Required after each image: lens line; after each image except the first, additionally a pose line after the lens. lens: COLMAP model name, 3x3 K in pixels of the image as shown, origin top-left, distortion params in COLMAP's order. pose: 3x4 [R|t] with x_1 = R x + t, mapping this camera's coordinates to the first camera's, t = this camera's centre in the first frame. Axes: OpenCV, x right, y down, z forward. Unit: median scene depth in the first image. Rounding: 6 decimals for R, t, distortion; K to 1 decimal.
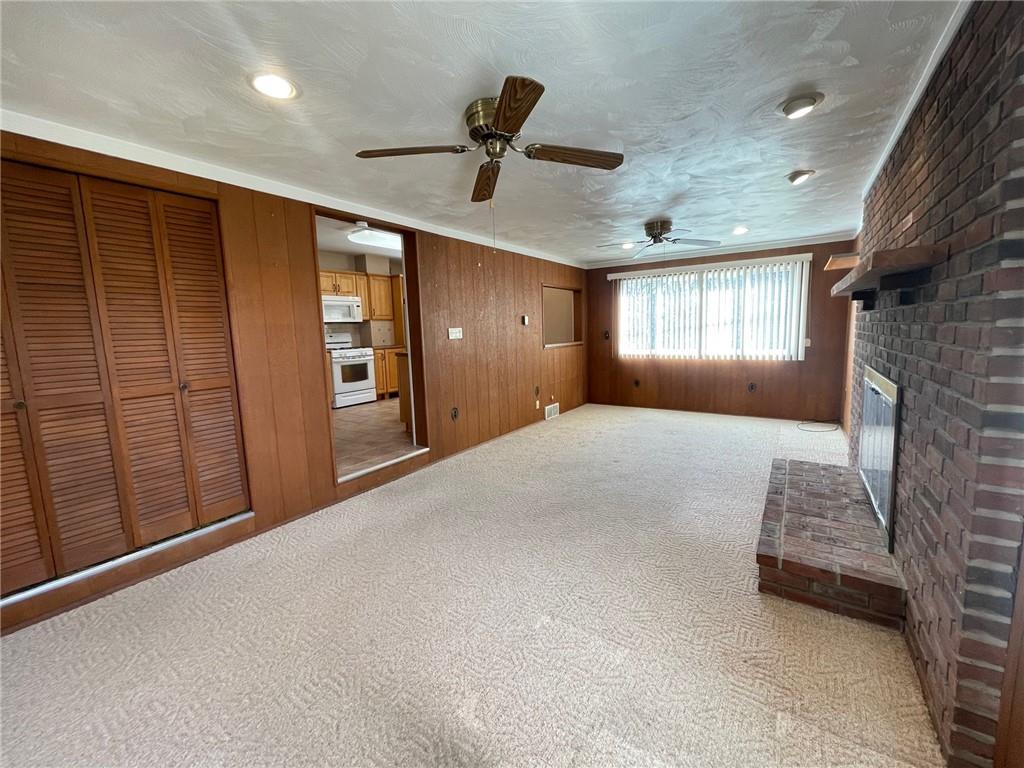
lens RADIAL K [[413.9, 0, 516.4], [0, 413.9, 381.6], [0, 0, 1]] dist [-0.007644, 0.001122]
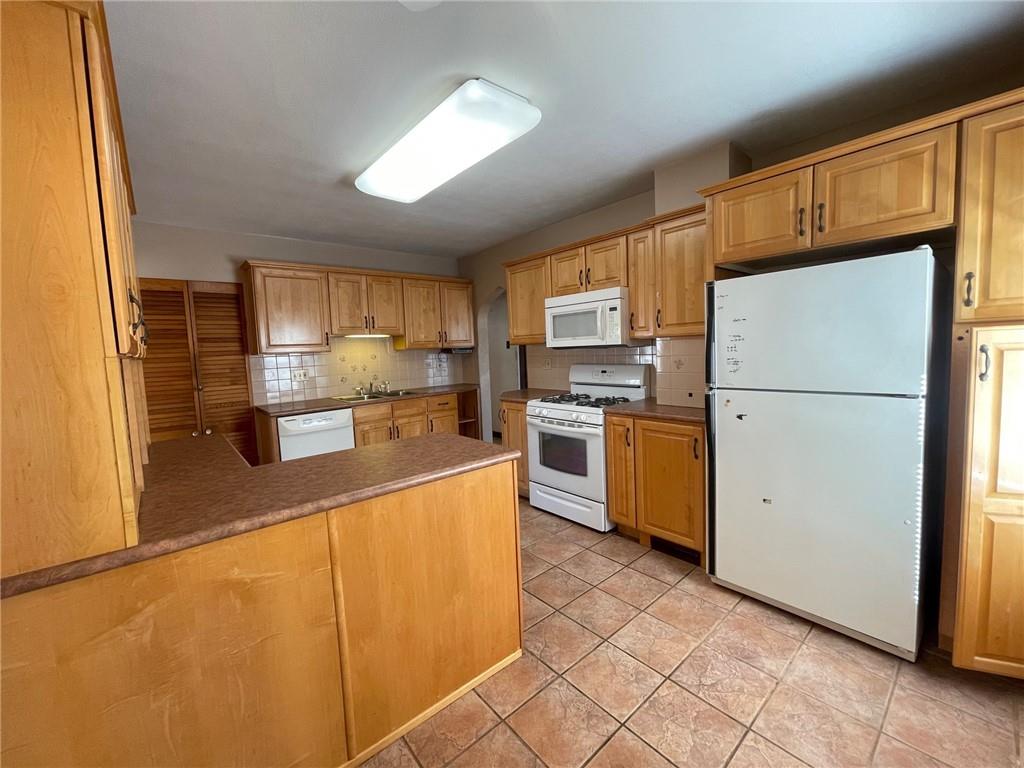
lens RADIAL K [[413.9, 0, 512.7], [0, 413.9, 381.5], [0, 0, 1]] dist [-0.007644, 0.001122]
pose [[-0.265019, 0.122809, -0.956391, 0.069326], [-0.071178, 0.986659, 0.146419, -0.164077], [0.961613, 0.106877, -0.252742, 1.021813]]
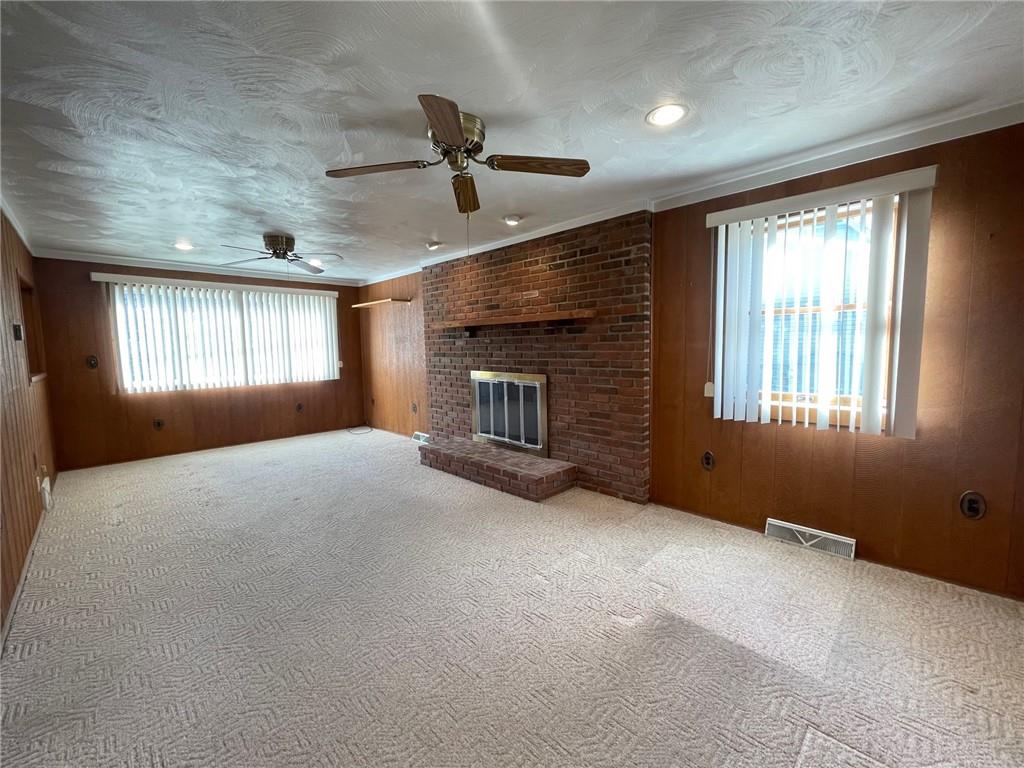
lens RADIAL K [[413.9, 0, 509.0], [0, 413.9, 380.2], [0, 0, 1]] dist [-0.007644, 0.001122]
pose [[0.190171, -0.056050, 0.980150, -0.310478], [0.132933, 0.990645, 0.030858, -0.013846], [-0.972709, 0.124426, 0.195843, 0.217419]]
